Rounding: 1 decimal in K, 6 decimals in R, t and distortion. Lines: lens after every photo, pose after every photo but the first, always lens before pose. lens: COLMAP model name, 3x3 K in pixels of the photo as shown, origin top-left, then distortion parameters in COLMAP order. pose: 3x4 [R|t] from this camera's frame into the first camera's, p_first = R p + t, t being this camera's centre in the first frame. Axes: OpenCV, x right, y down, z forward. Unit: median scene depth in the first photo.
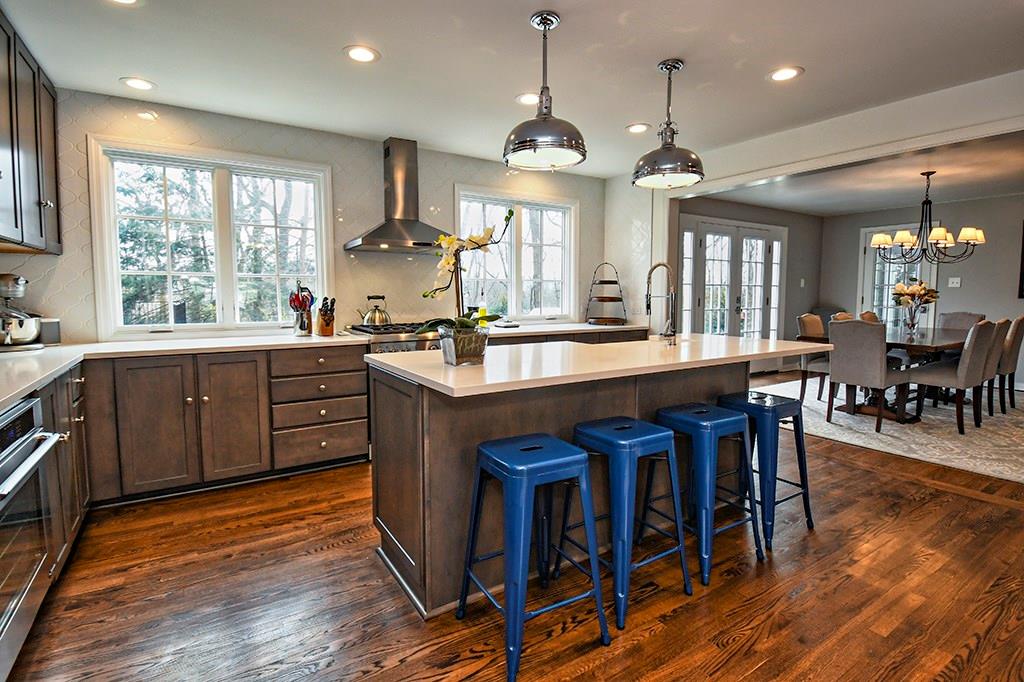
lens RADIAL K [[495.4, 0, 517.0], [0, 495.4, 335.7], [0, 0, 1]] dist [-0.013272, -0.000764]
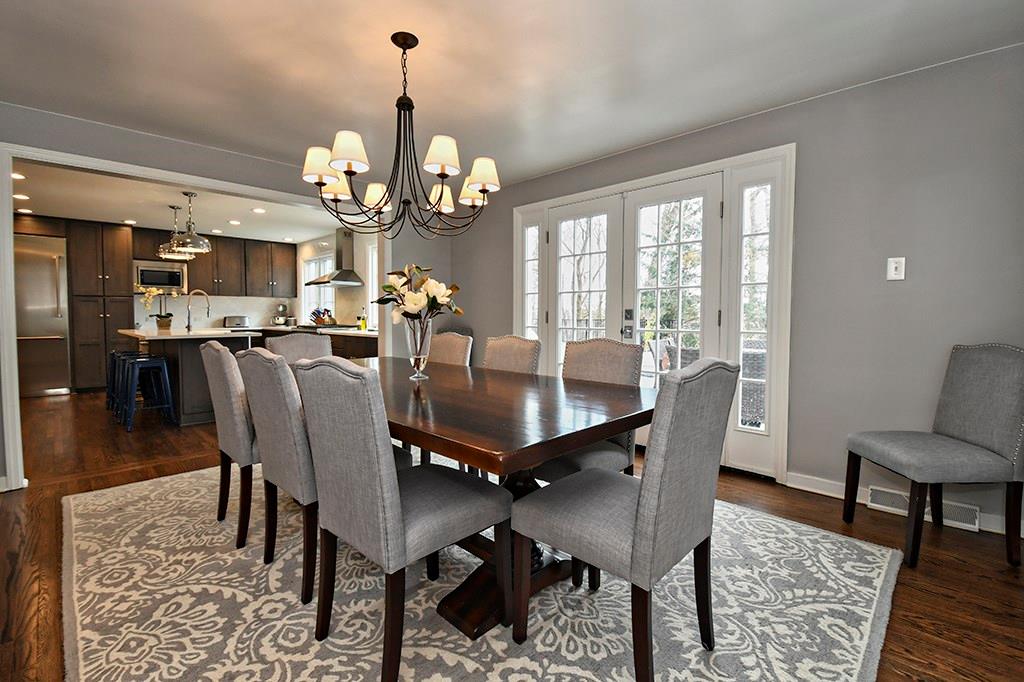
lens RADIAL K [[463.2, 0, 513.6], [0, 463.2, 336.0], [0, 0, 1]] dist [-0.017758, -0.002892]
pose [[0.190332, 0.040253, -0.980894, 1.056680], [-0.088012, 0.995835, 0.023788, -0.052367], [0.977767, 0.081803, 0.193082, 0.833933]]
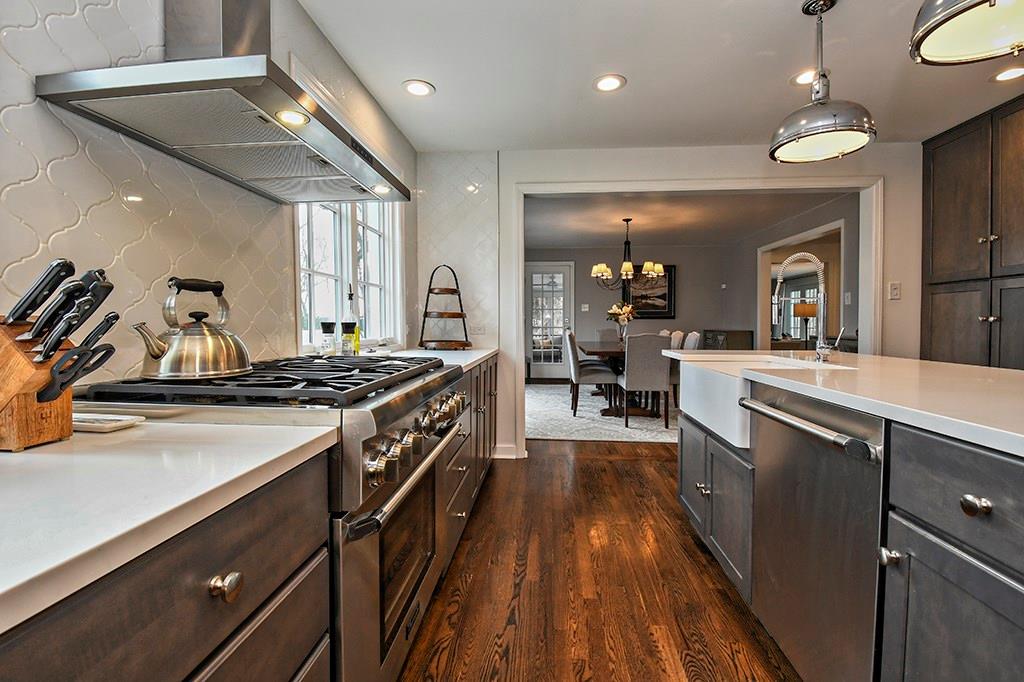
lens RADIAL K [[463.2, 0, 513.3], [0, 463.2, 336.2], [0, 0, 1]] dist [-0.017758, -0.002892]
pose [[0.606222, -0.021815, 0.794996, -0.234224], [0.065081, 0.997632, -0.022252, -0.016271], [-0.792628, 0.065229, 0.606206, 0.403187]]
